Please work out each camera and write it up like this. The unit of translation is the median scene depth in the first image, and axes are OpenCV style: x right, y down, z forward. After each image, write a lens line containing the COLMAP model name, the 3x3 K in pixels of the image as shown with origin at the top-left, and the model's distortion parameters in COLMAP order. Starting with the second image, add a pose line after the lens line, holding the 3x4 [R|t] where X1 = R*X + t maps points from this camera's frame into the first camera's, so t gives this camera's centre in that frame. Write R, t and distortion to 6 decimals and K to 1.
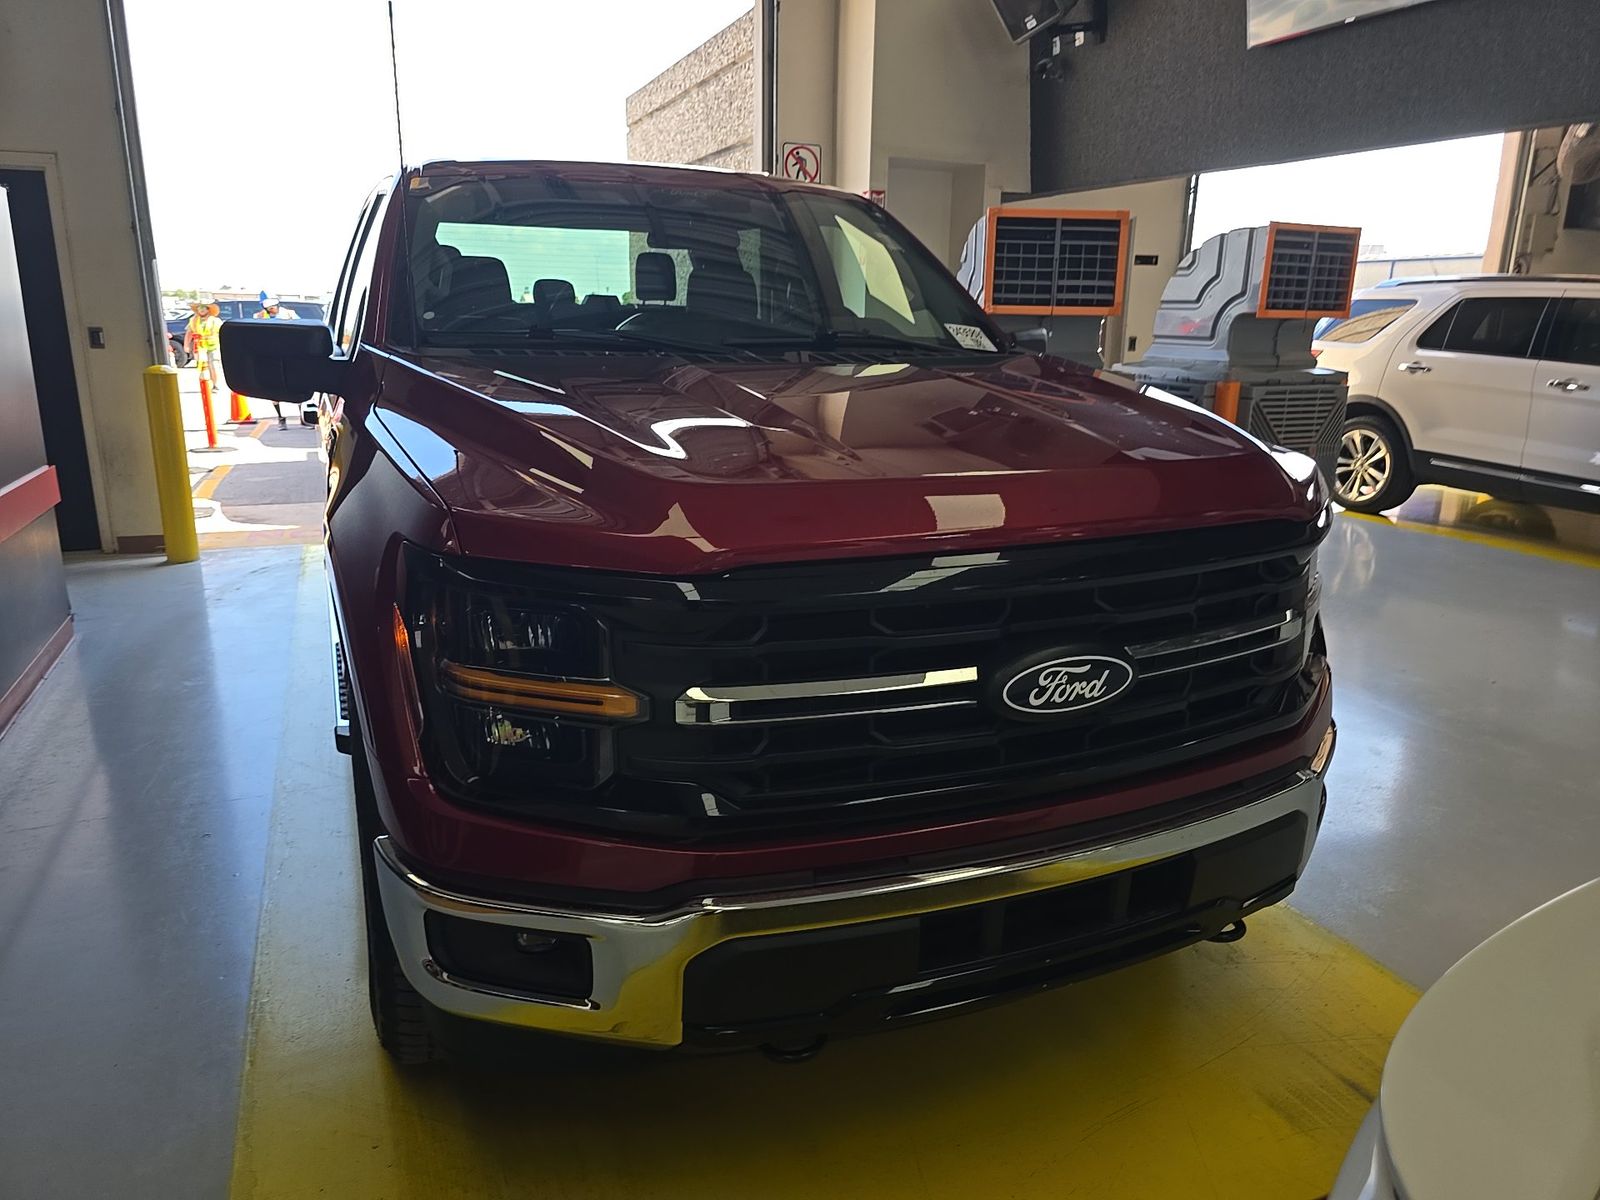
lens RADIAL K [[1096.7, 0, 804.5], [0, 1096.7, 594.8], [0, 0, 1]] dist [0.049493, -0.045515]
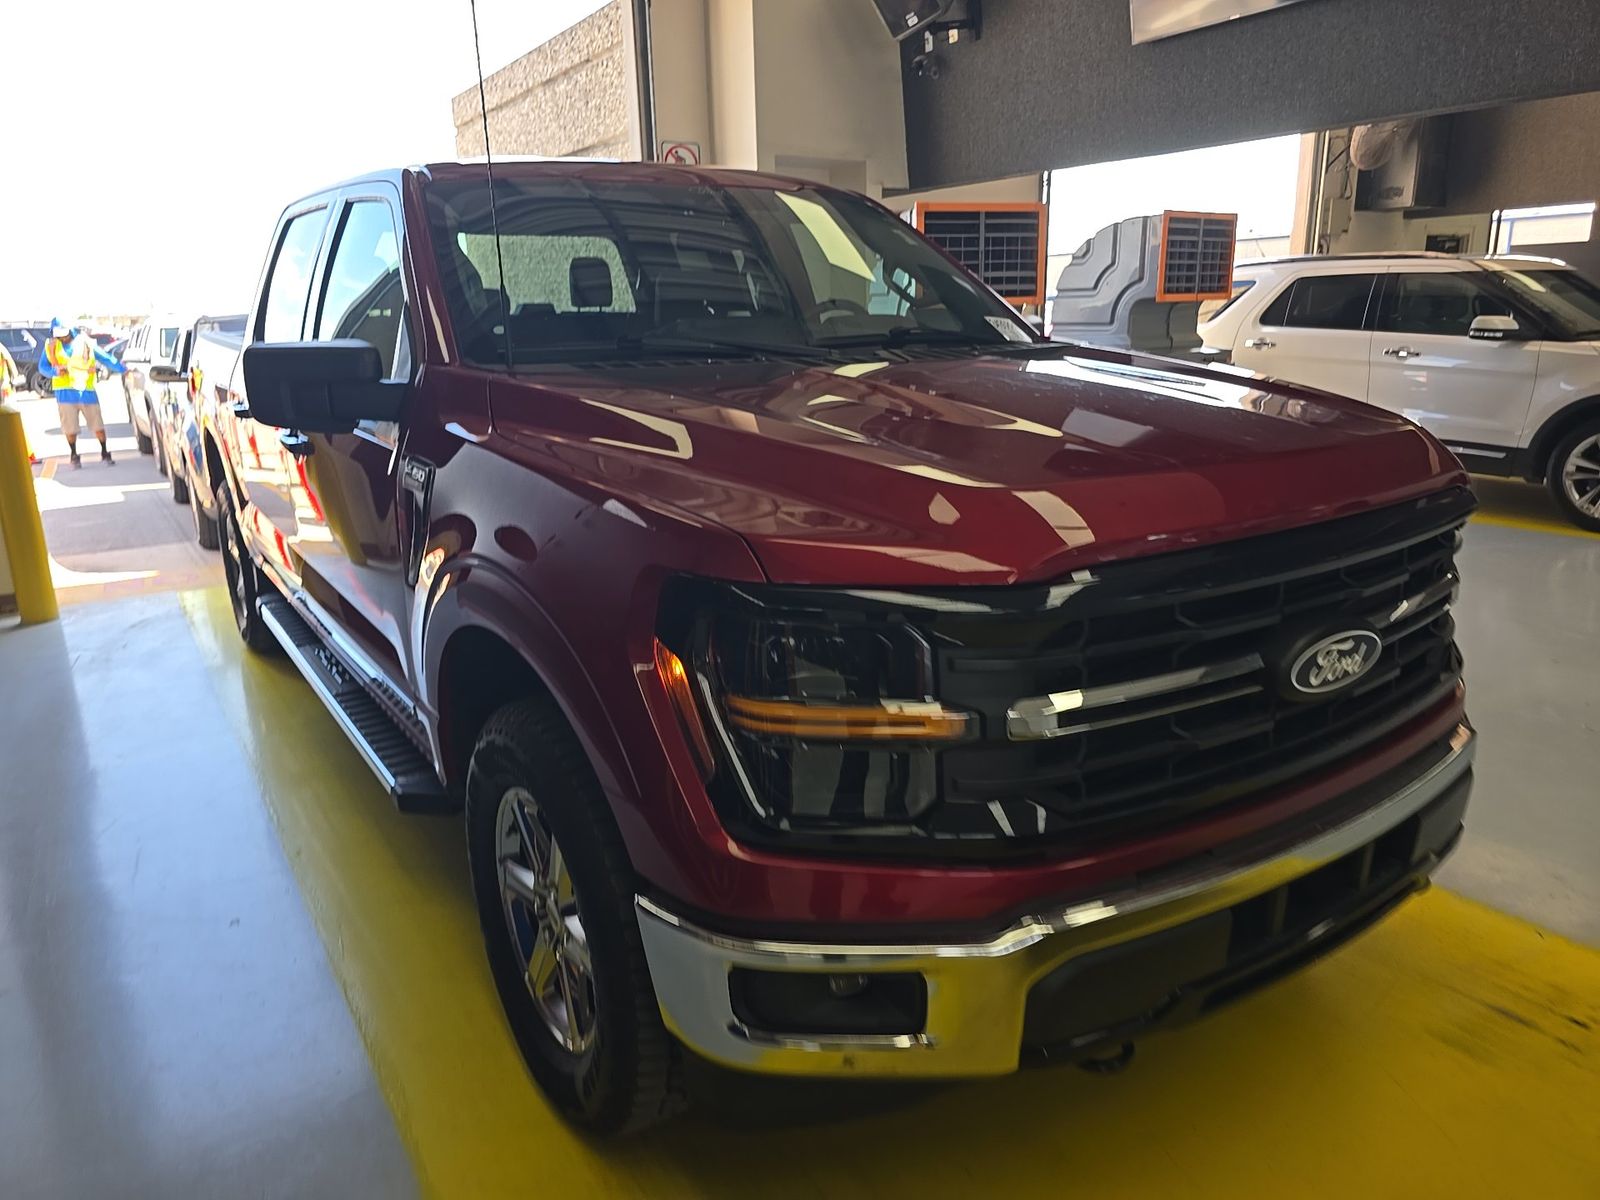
lens RADIAL K [[1095.8, 0, 800.0], [0, 1095.8, 600.0], [0, 0, 1]] dist [0.049945, -0.049199]
pose [[0.982948, -0.083219, 0.163974, -0.113534], [0.082534, 0.996528, 0.010995, -0.007439], [-0.164320, 0.002726, 0.986403, 0.021285]]
